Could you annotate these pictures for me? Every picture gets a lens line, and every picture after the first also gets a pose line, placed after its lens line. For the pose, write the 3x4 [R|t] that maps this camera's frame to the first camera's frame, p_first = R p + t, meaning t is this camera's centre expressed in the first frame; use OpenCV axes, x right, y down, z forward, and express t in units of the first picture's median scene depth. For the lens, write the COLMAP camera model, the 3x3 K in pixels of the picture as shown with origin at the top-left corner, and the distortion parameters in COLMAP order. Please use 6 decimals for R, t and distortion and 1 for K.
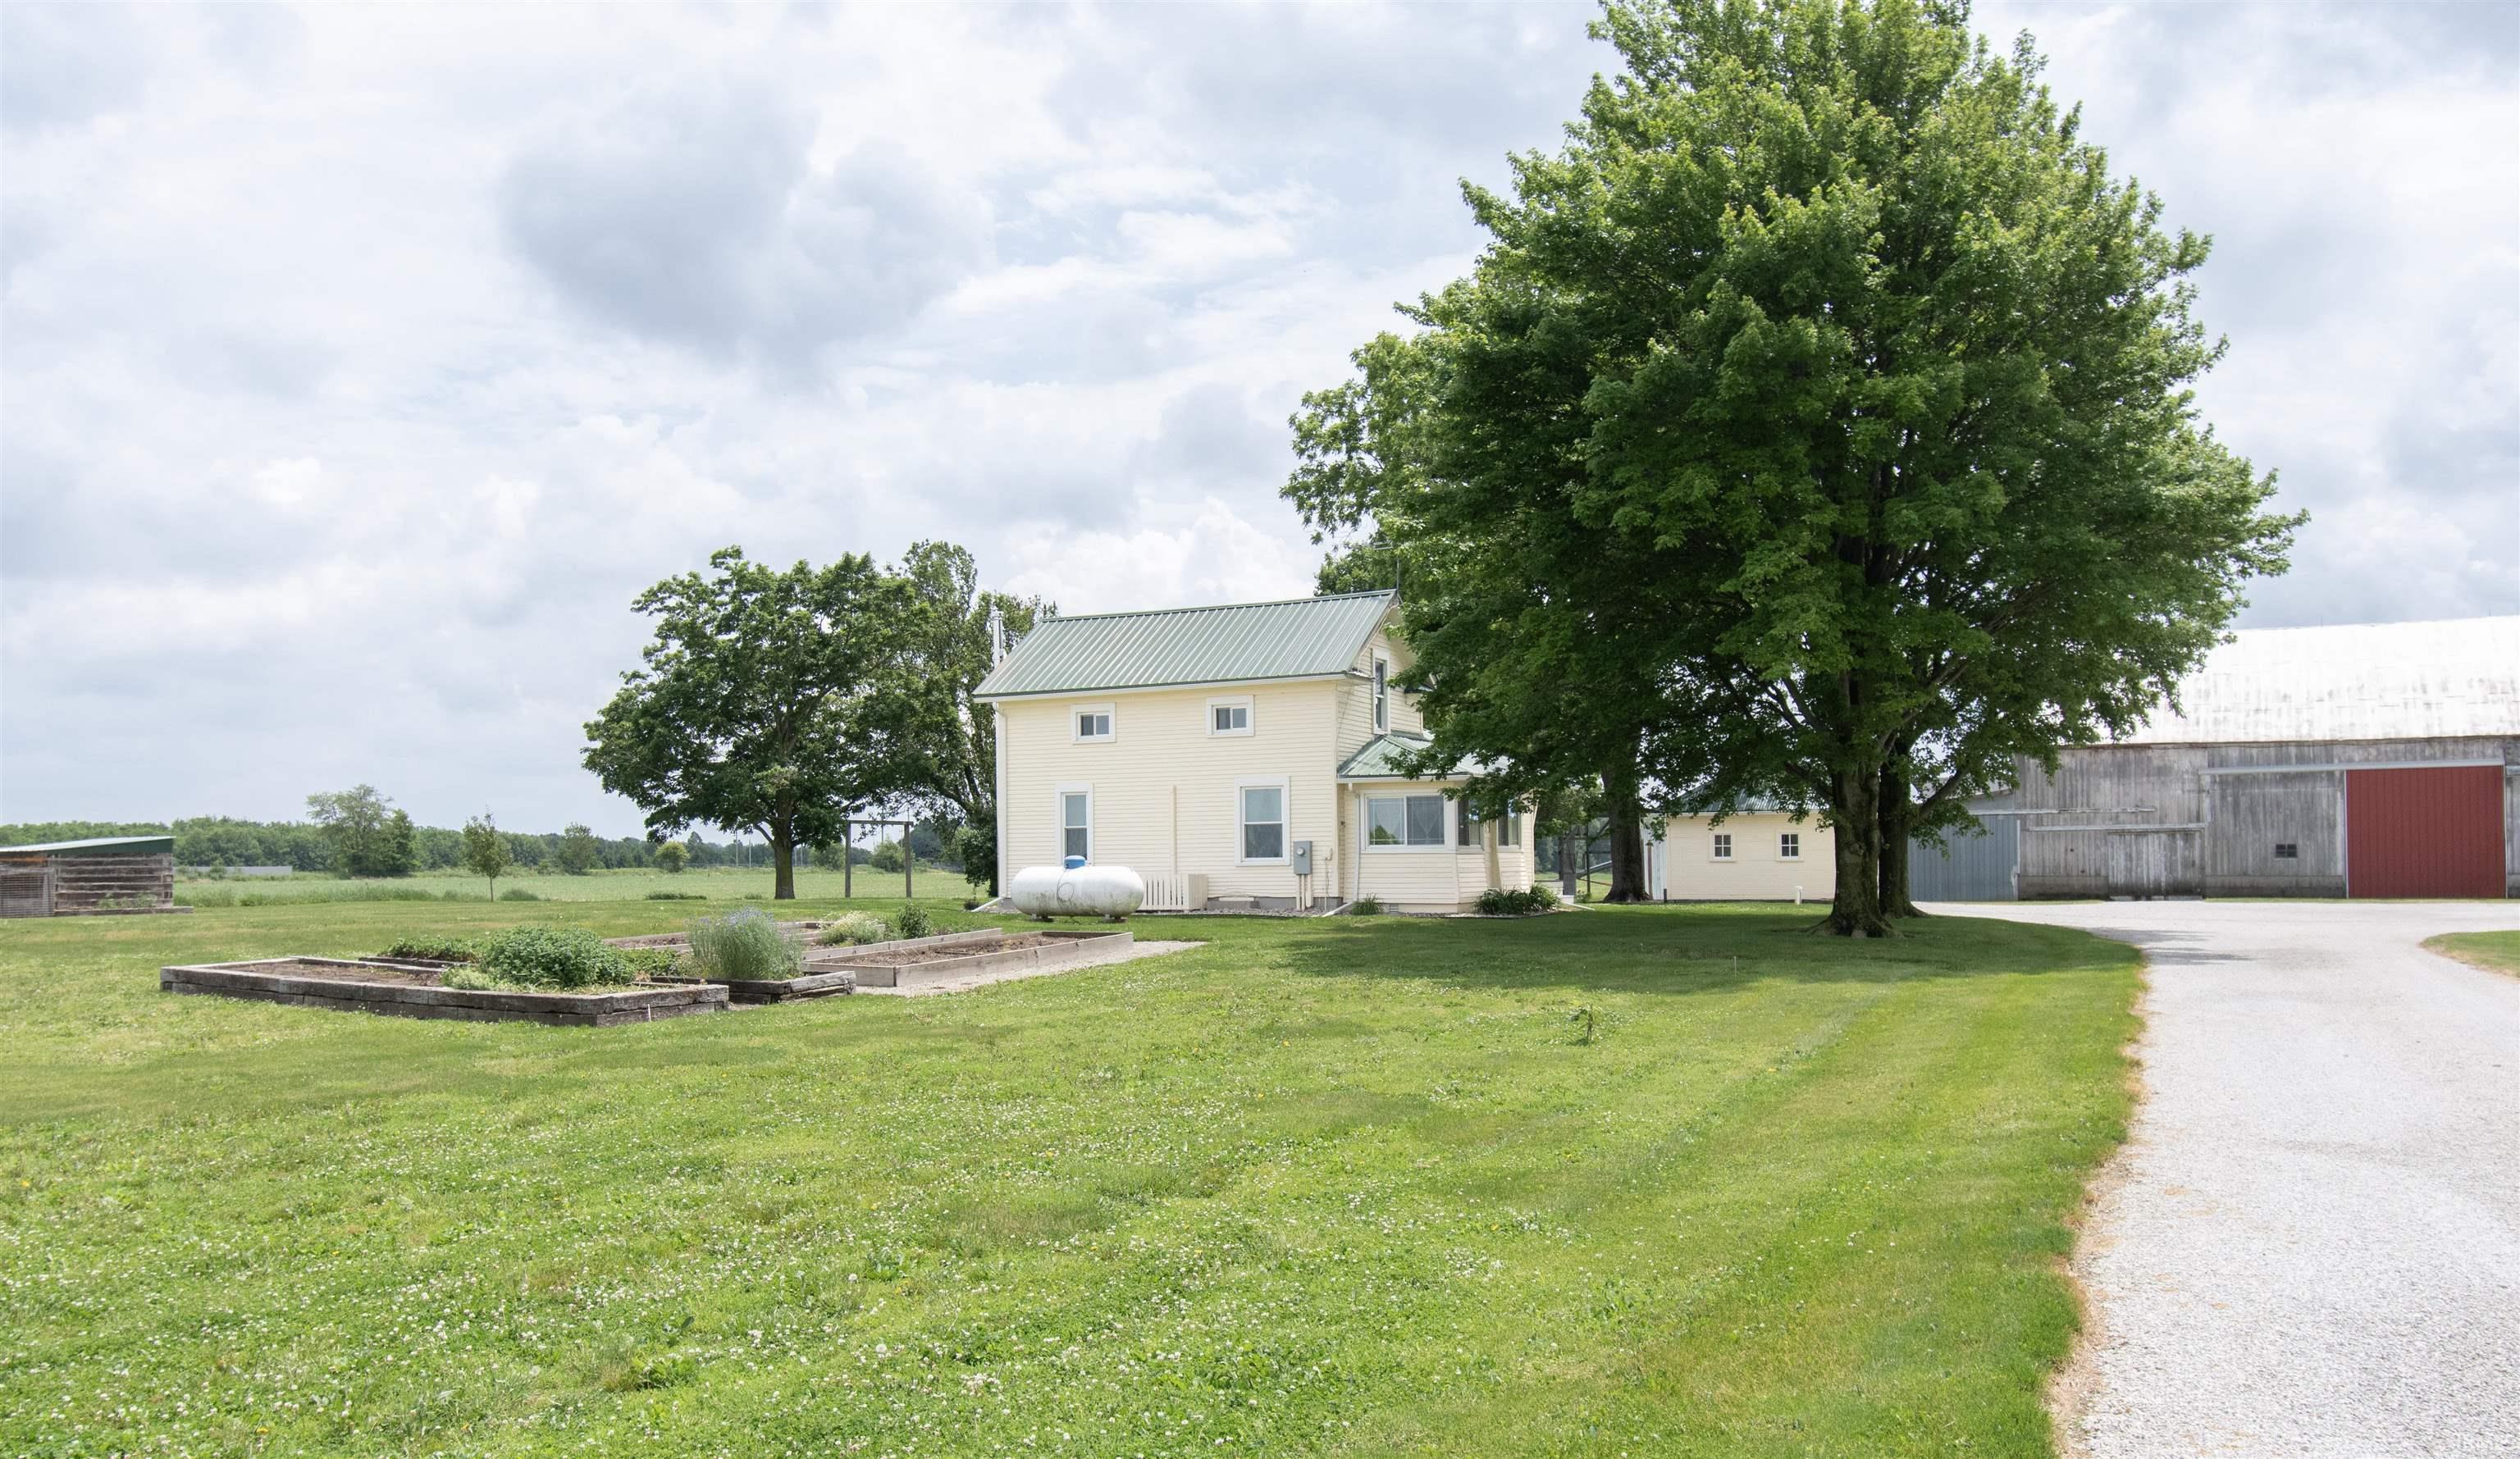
lens RADIAL K [[1895.7, 0, 1252.3], [0, 1895.7, 766.3], [0, 0, 1]] dist [0.007911, -0.013602]
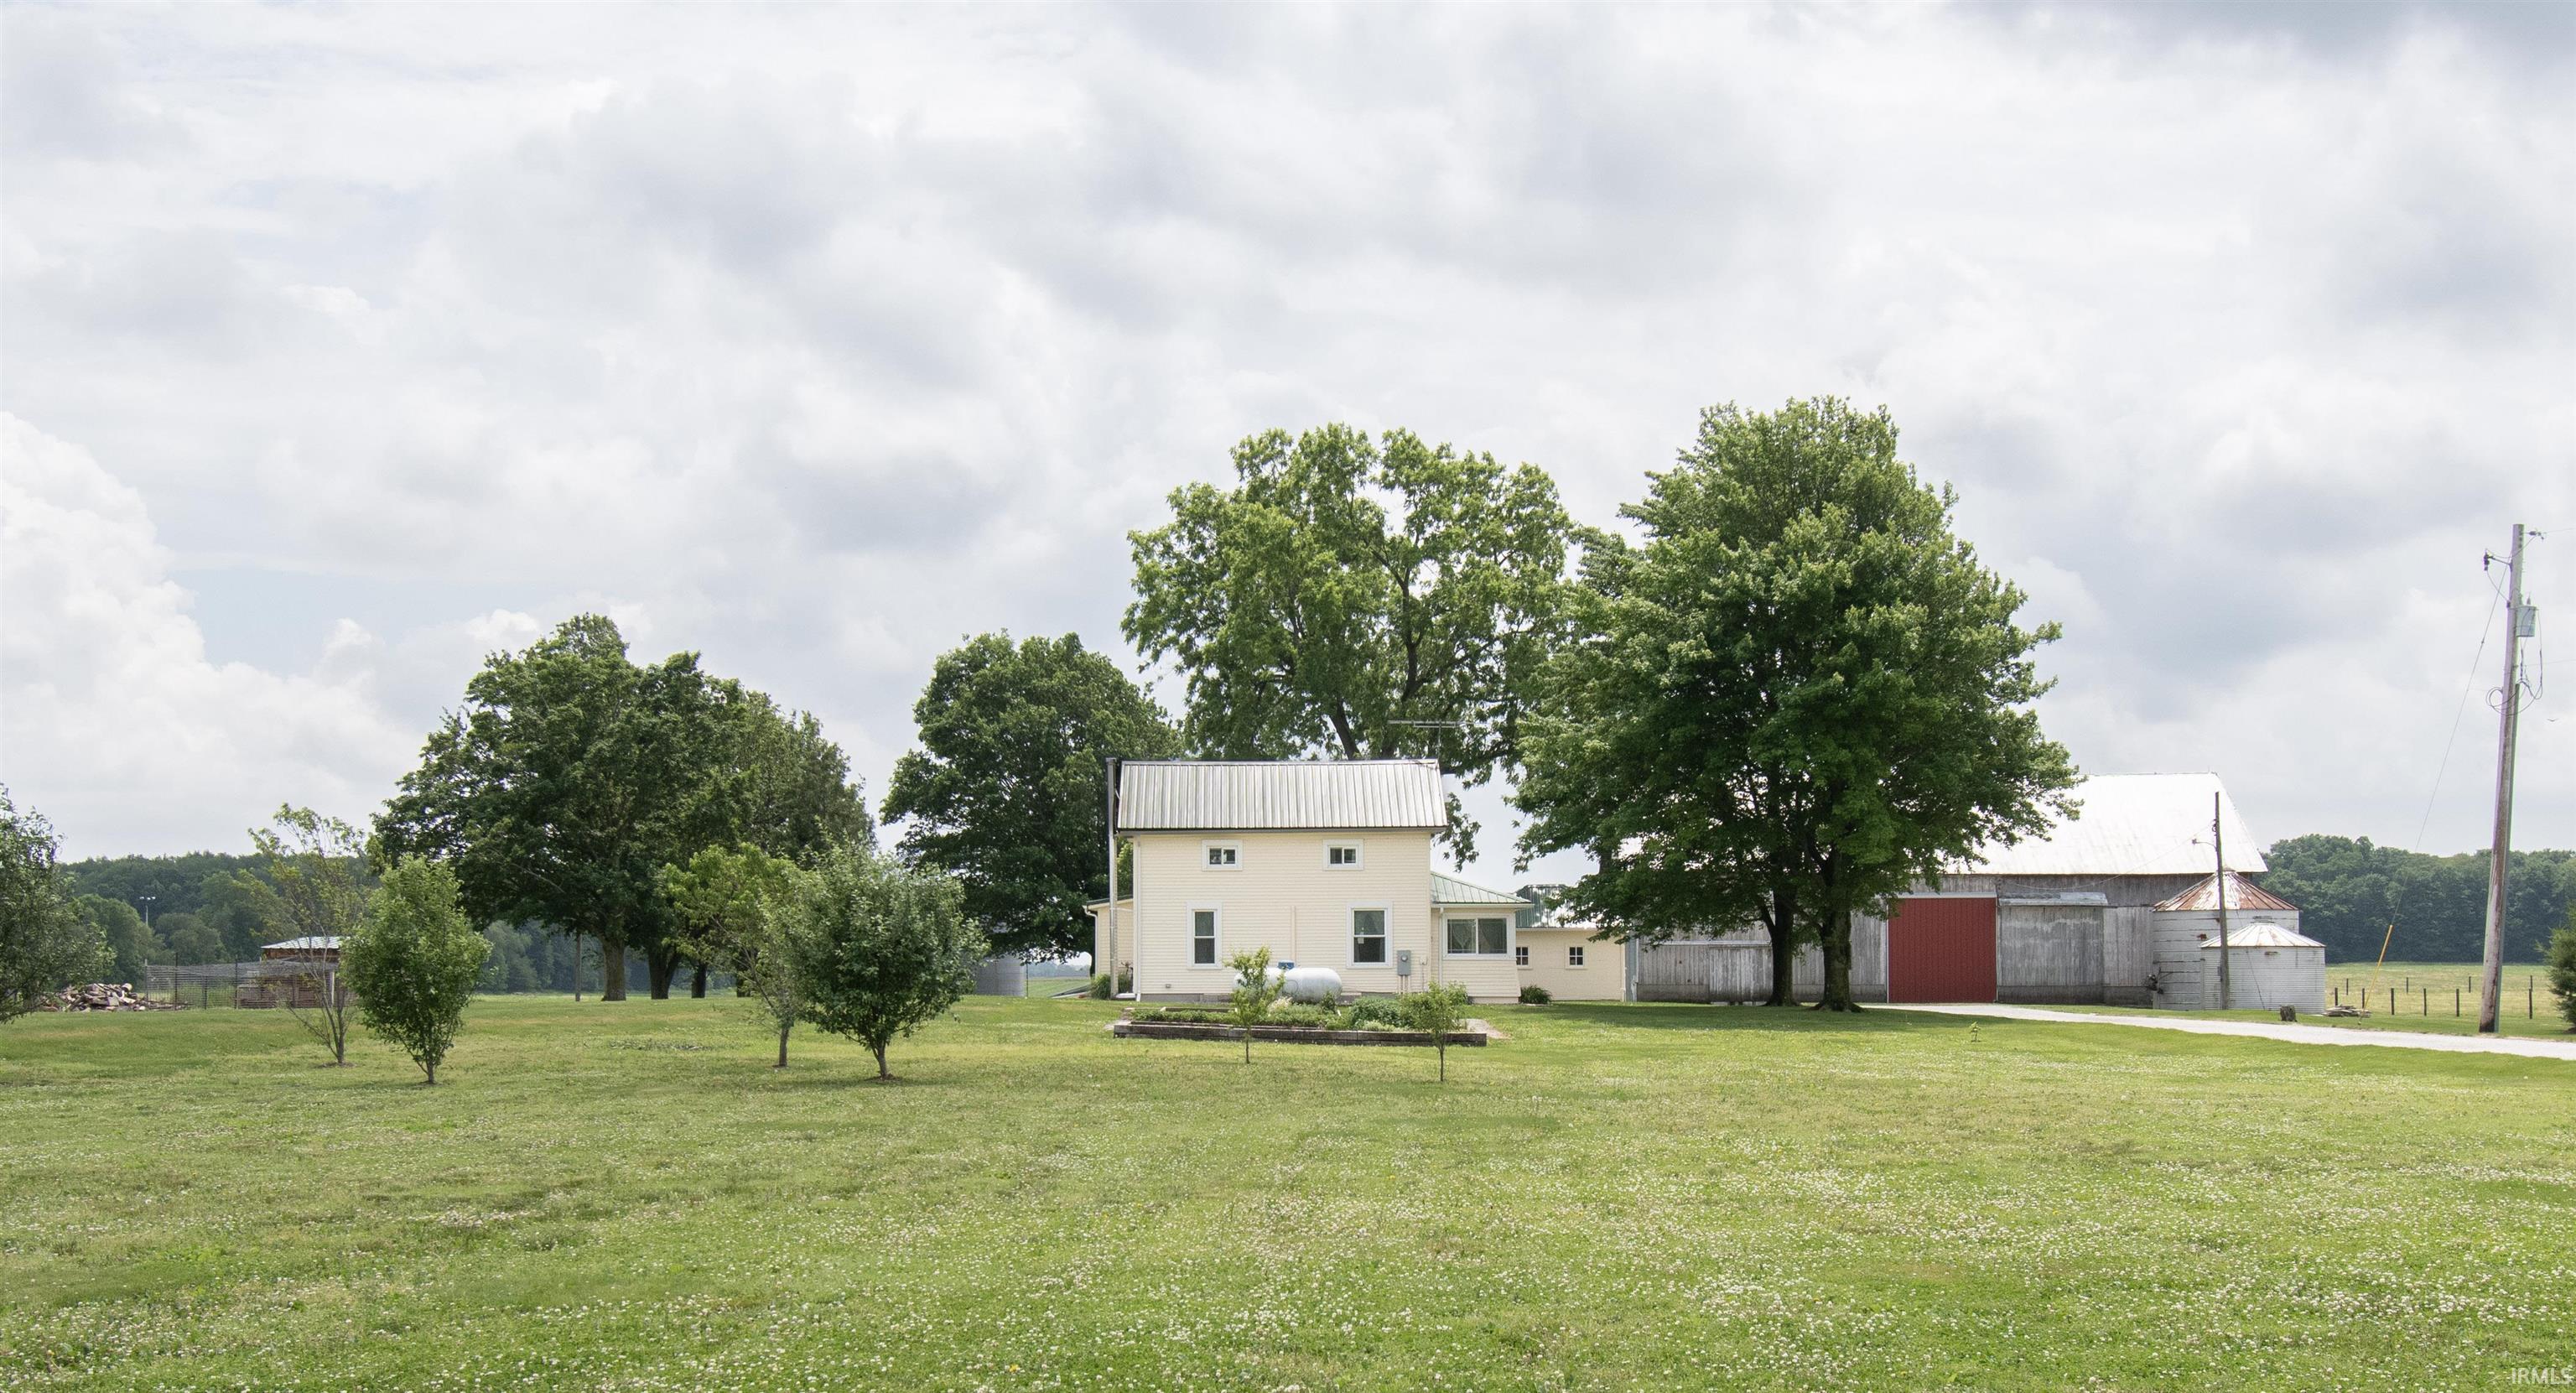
lens RADIAL K [[3084.3, 0, 1287.7], [0, 3084.3, 717.4], [0, 0, 1]] dist [0.017390, 0.000000]
pose [[0.883477, 0.045017, 0.466306, -0.727499], [-0.029067, 0.998722, -0.041347, -0.022043], [-0.467571, 0.022975, 0.883657, -0.607198]]
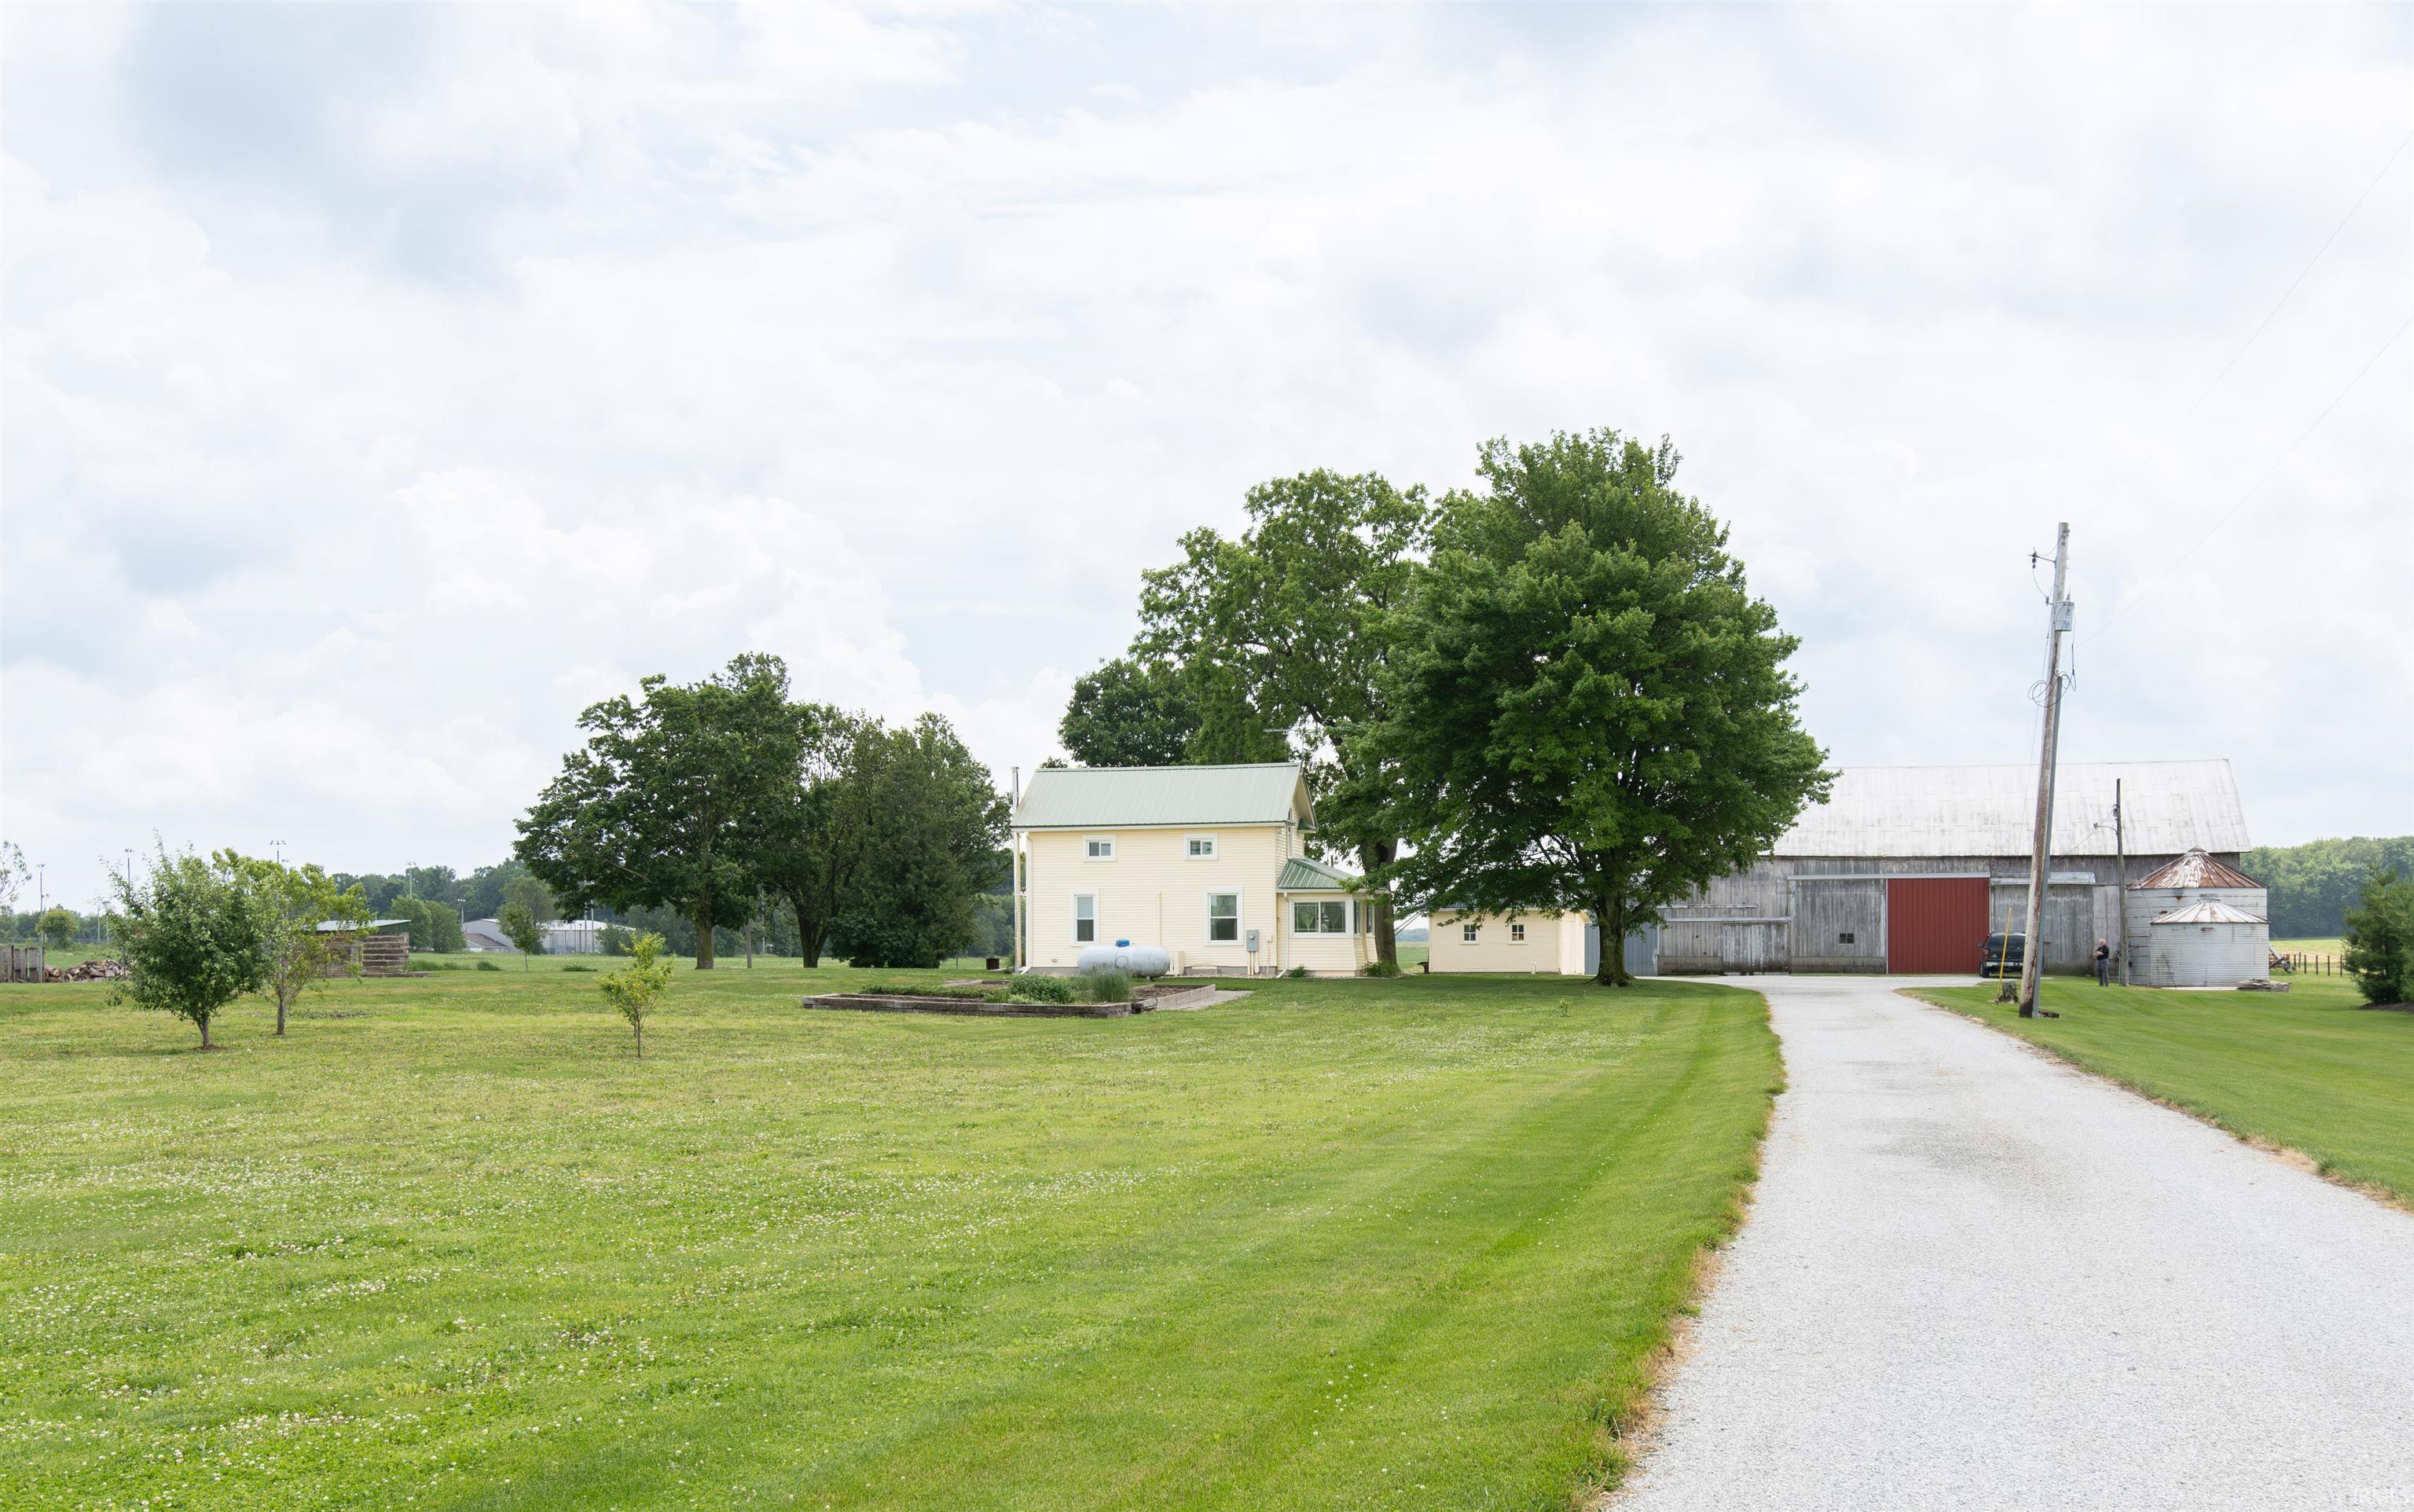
lens RADIAL K [[2584.2, 0, 1212.6], [0, 2584.2, 756.8], [0, 0, 1]] dist [-0.010806, 0.000000]
pose [[0.970164, 0.023507, 0.241306, -0.347917], [-0.018544, 0.999568, -0.022819, -0.035345], [-0.241738, 0.017664, 0.970181, -0.693594]]
